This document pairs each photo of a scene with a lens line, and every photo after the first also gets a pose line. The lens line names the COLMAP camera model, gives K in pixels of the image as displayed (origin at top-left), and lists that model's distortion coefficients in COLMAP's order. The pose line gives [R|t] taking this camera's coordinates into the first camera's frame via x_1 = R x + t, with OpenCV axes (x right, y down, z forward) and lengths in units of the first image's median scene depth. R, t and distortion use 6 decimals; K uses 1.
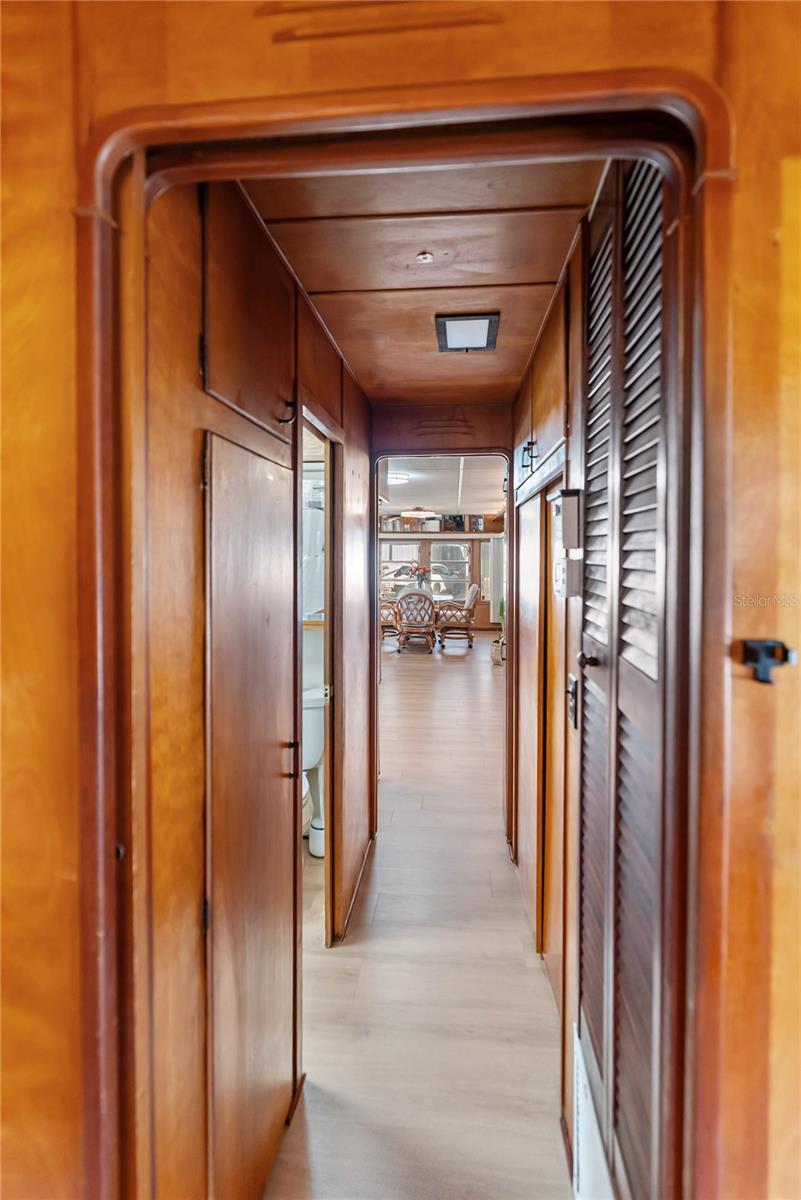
lens RADIAL K [[557.8, 0, 403.0], [0, 557.8, 559.7], [0, 0, 1]] dist [-0.004425, 0.000696]
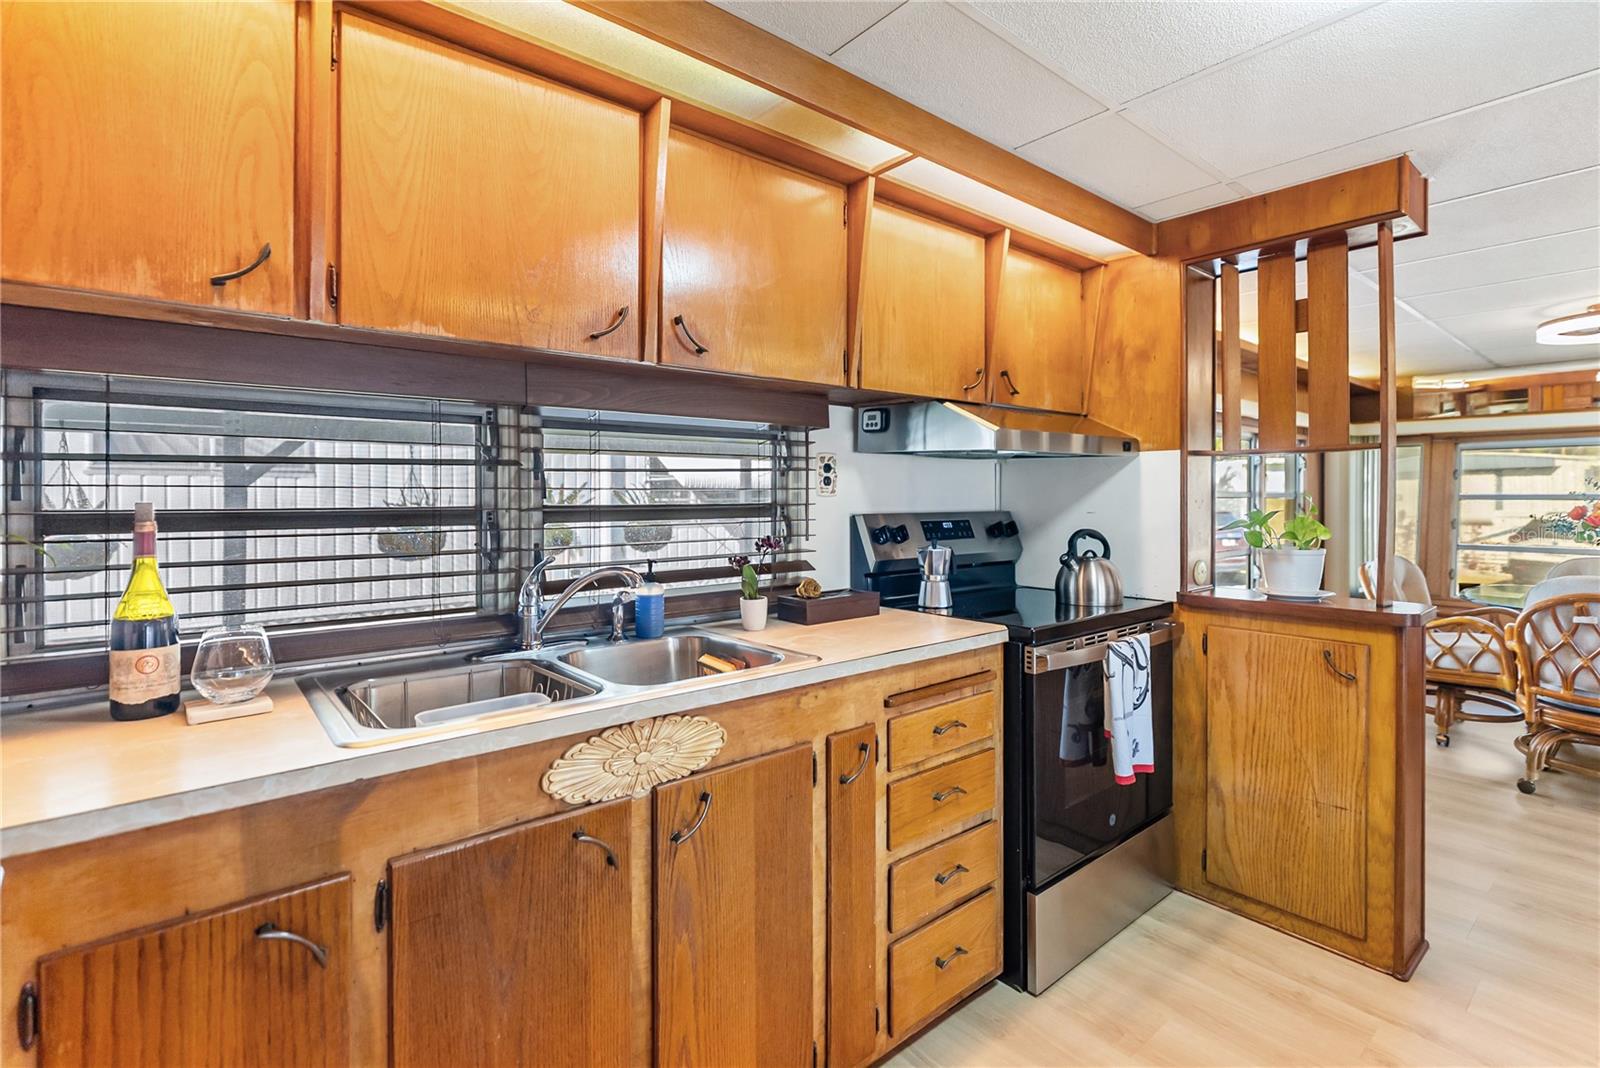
lens RADIAL K [[743.8, 0, 803.8], [0, 743.8, 499.6], [0, 0, 1]] dist [-0.004425, 0.000696]
pose [[0.712397, 0.000731, -0.701776, -0.004046], [-0.009663, 0.999915, -0.008767, 0.018385], [0.701710, 0.013026, 0.712344, 0.431469]]
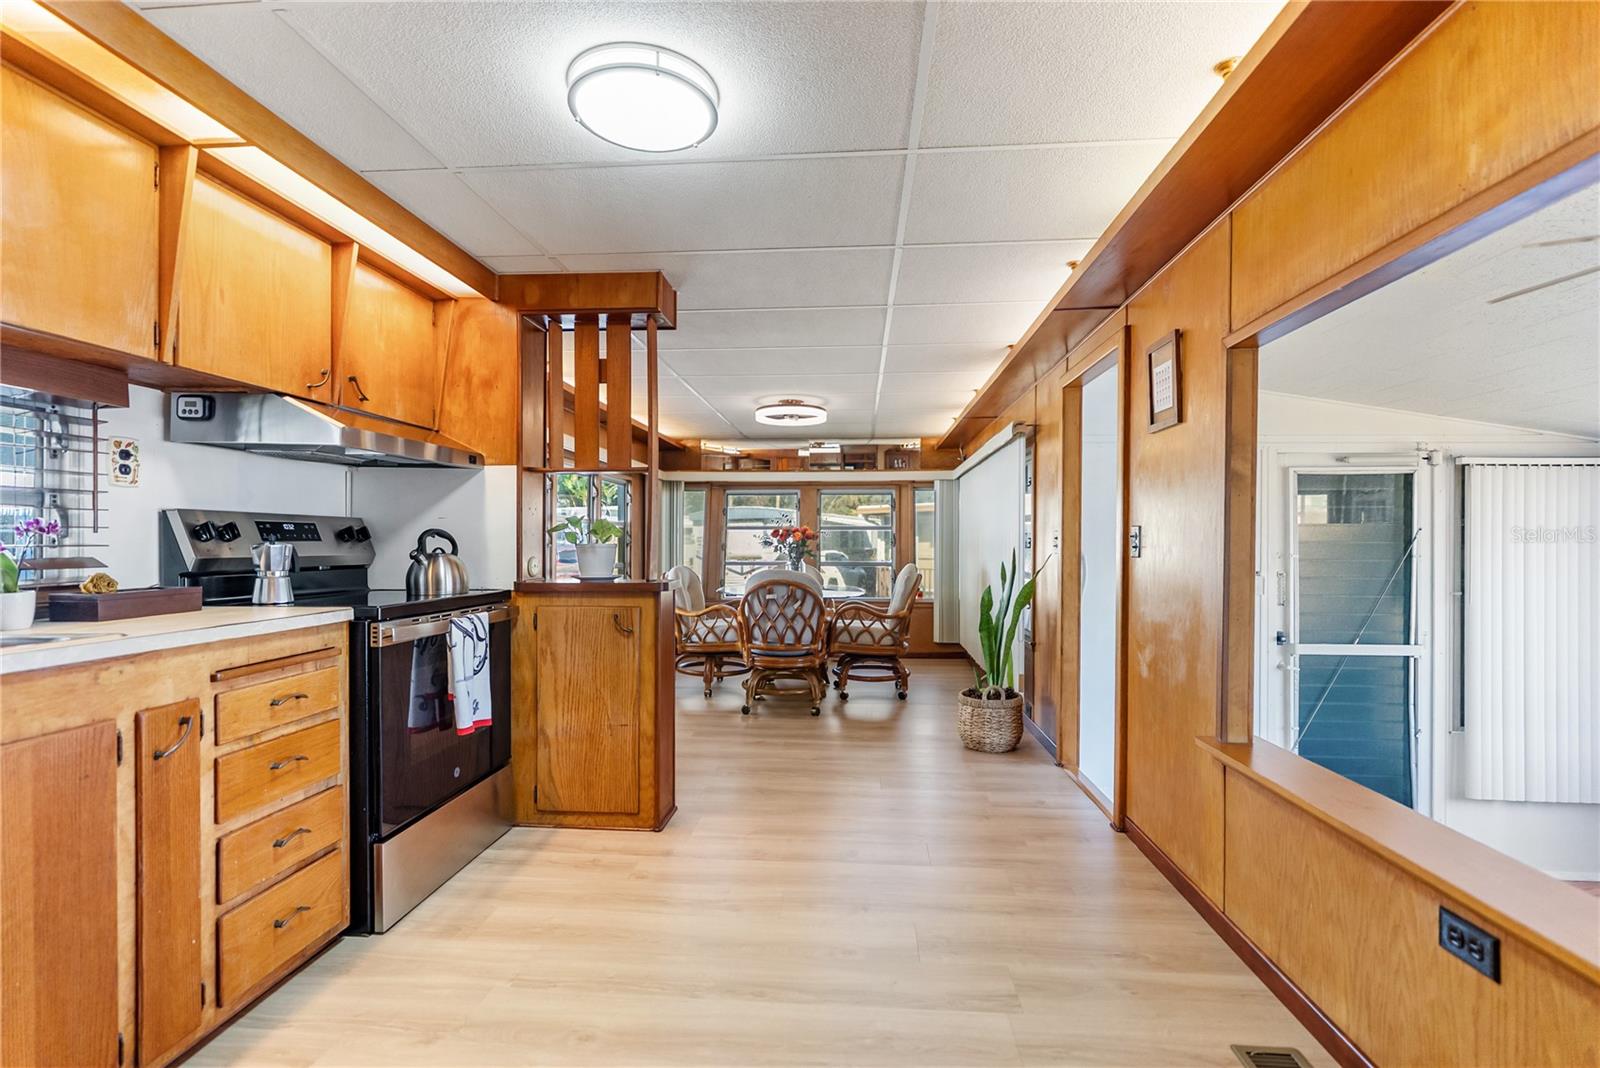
lens RADIAL K [[734.1, 0, 804.0], [0, 734.1, 545.8], [0, 0, 1]] dist [-0.004560, 0.001222]
pose [[0.999777, 0.001218, 0.021100, 0.025797], [-0.000981, 0.999936, -0.011252, 0.036663], [-0.021113, 0.011229, 0.999714, 0.390031]]
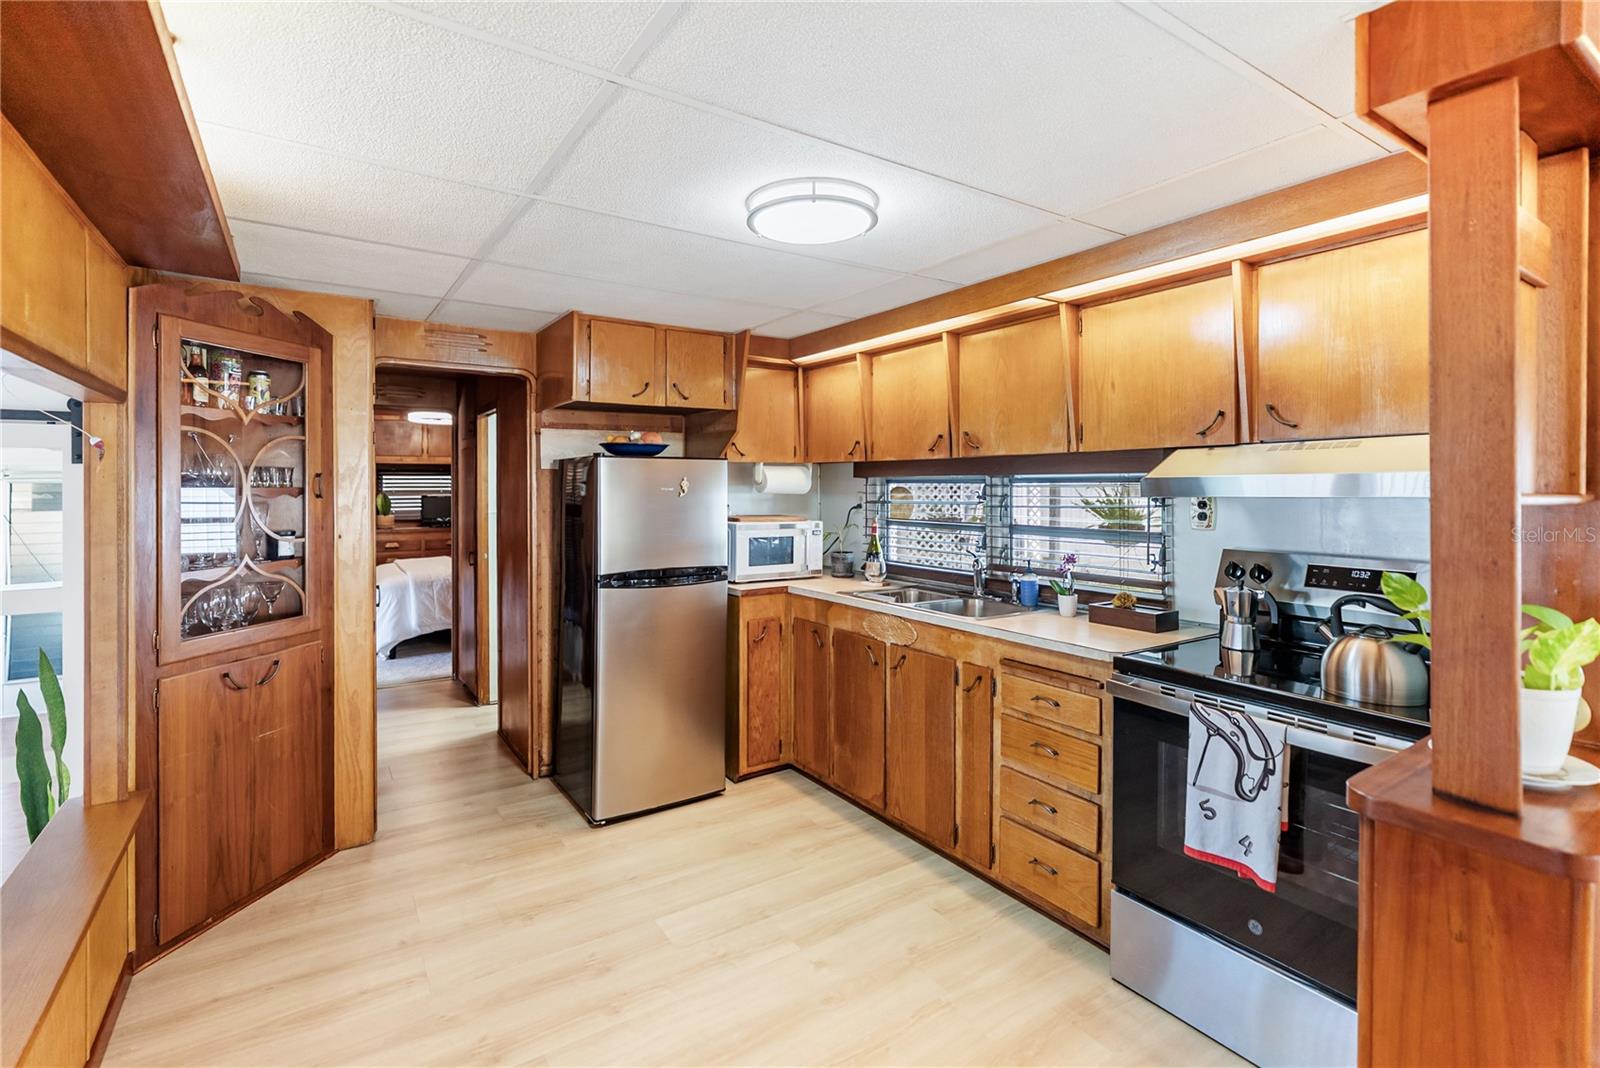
lens RADIAL K [[743.8, 0, 803.8], [0, 743.8, 499.6], [0, 0, 1]] dist [-0.004425, 0.000696]
pose [[-0.770922, 0.010650, -0.636841, 0.130873], [-0.013377, 0.999369, 0.032906, -0.005741], [0.636790, 0.033887, -0.770293, 0.763264]]
